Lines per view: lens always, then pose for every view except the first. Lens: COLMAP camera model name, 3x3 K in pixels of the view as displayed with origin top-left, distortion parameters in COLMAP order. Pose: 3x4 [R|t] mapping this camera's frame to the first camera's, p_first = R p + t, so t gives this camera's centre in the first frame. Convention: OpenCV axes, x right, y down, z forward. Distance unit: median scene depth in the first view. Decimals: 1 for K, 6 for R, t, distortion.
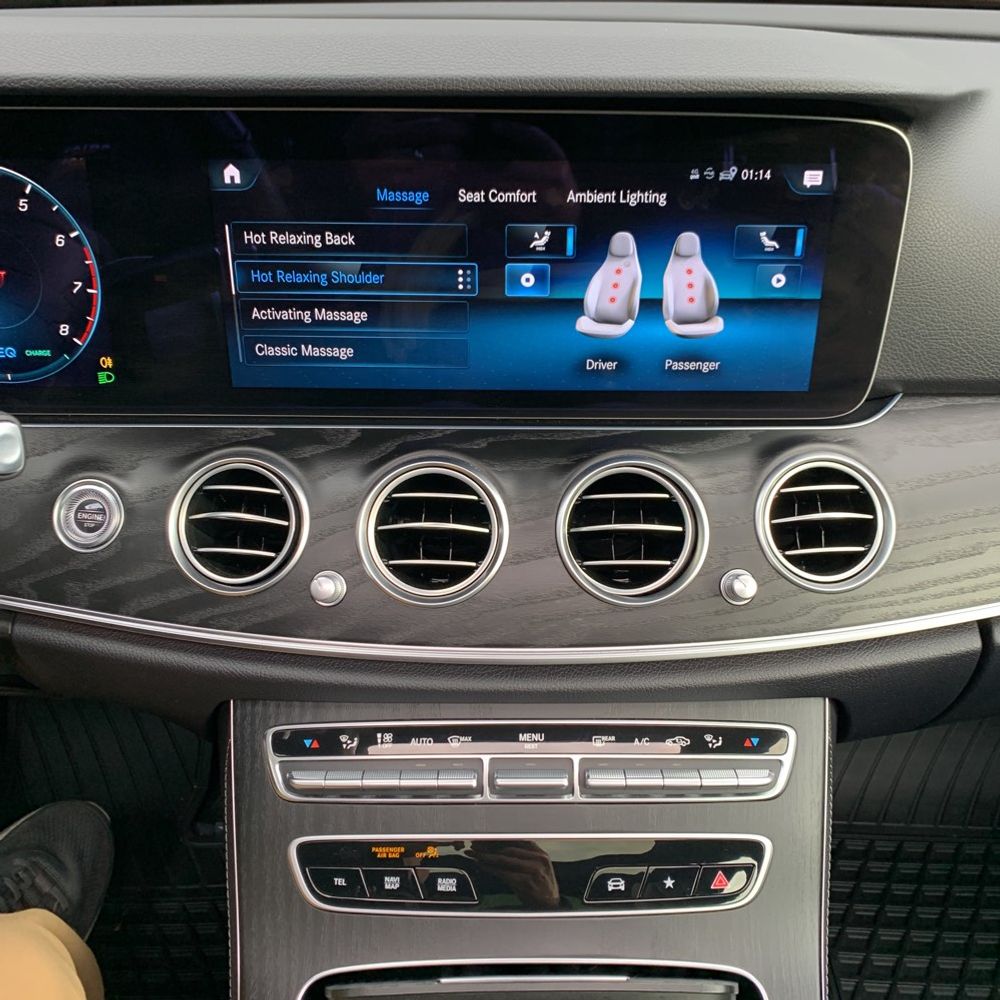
lens RADIAL K [[1028.3, 0, 498.5], [0, 1028.3, 501.9], [0, 0, 1]] dist [0.010982, 0.000000]
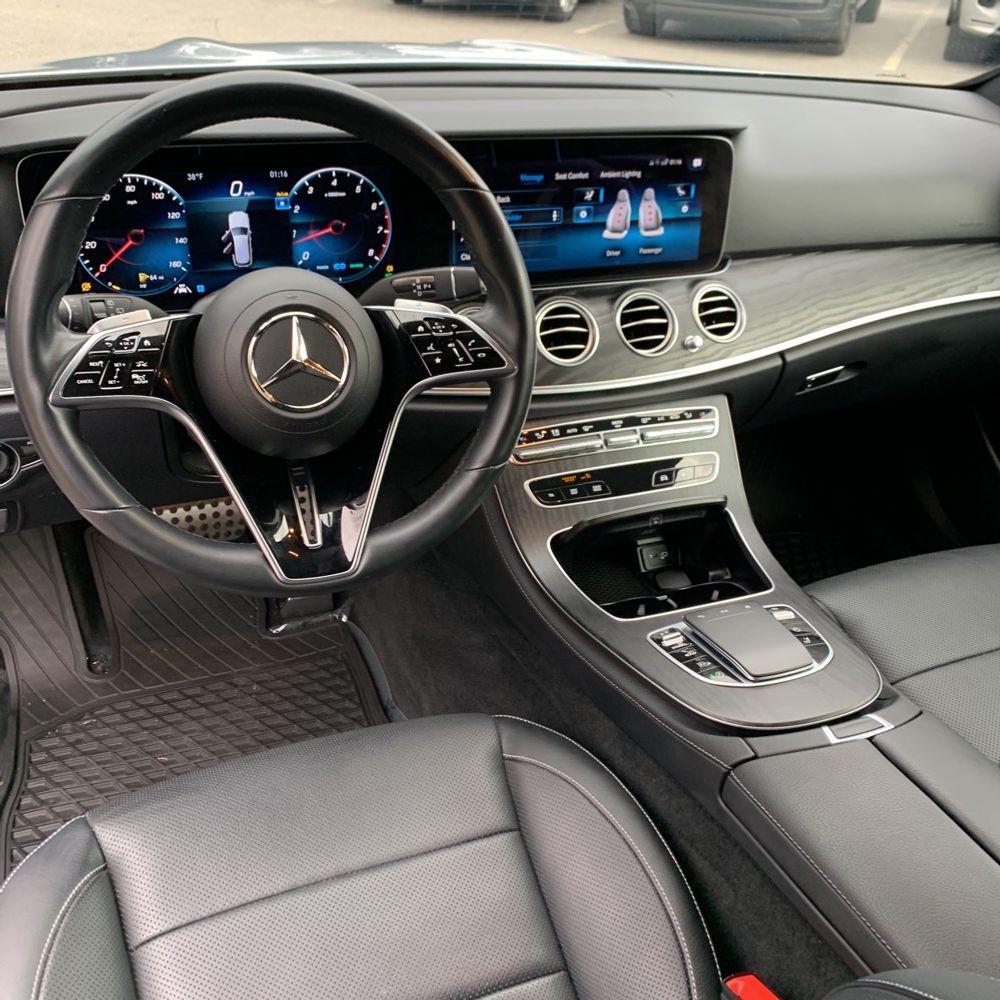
lens RADIAL K [[1028.3, 0, 501.9], [0, 1028.3, 498.7], [0, 0, 1]] dist [0.010982, 0.000000]
pose [[0.930610, -0.144289, 0.336370, -0.952954], [0.137699, 0.989518, 0.043501, 0.259227], [-0.339121, 0.005836, 0.940725, -0.977459]]
